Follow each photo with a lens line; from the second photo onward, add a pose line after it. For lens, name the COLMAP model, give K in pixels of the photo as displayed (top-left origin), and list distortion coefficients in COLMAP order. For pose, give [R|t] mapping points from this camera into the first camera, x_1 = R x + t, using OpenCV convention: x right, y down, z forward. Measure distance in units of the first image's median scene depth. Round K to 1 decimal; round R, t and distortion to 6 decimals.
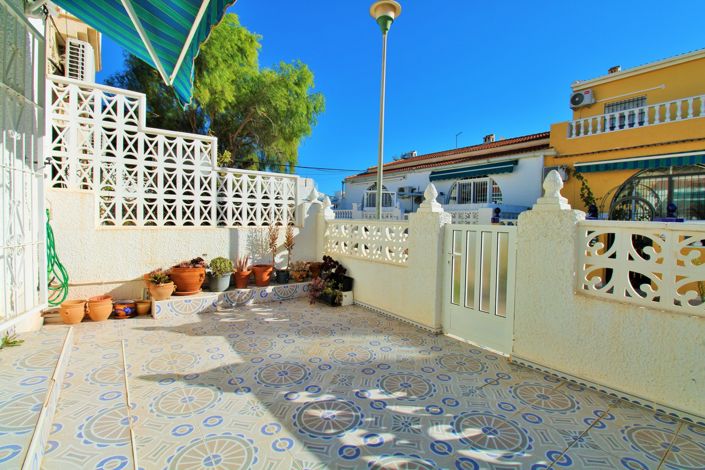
lens RADIAL K [[329.9, 0, 355.2], [0, 329.9, 234.6], [0, 0, 1]] dist [-0.002941, -0.002425]
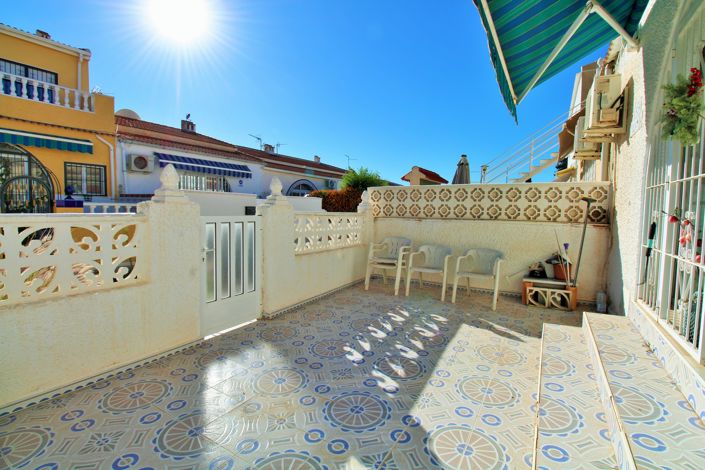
lens RADIAL K [[364.6, 0, 353.7], [0, 364.6, 230.2], [0, 0, 1]] dist [-0.023159, 0.001063]
pose [[-0.424530, -0.078358, 0.902017, -1.120056], [0.018847, 0.995267, 0.095328, -0.107605], [-0.905218, 0.057470, -0.421044, 1.556707]]
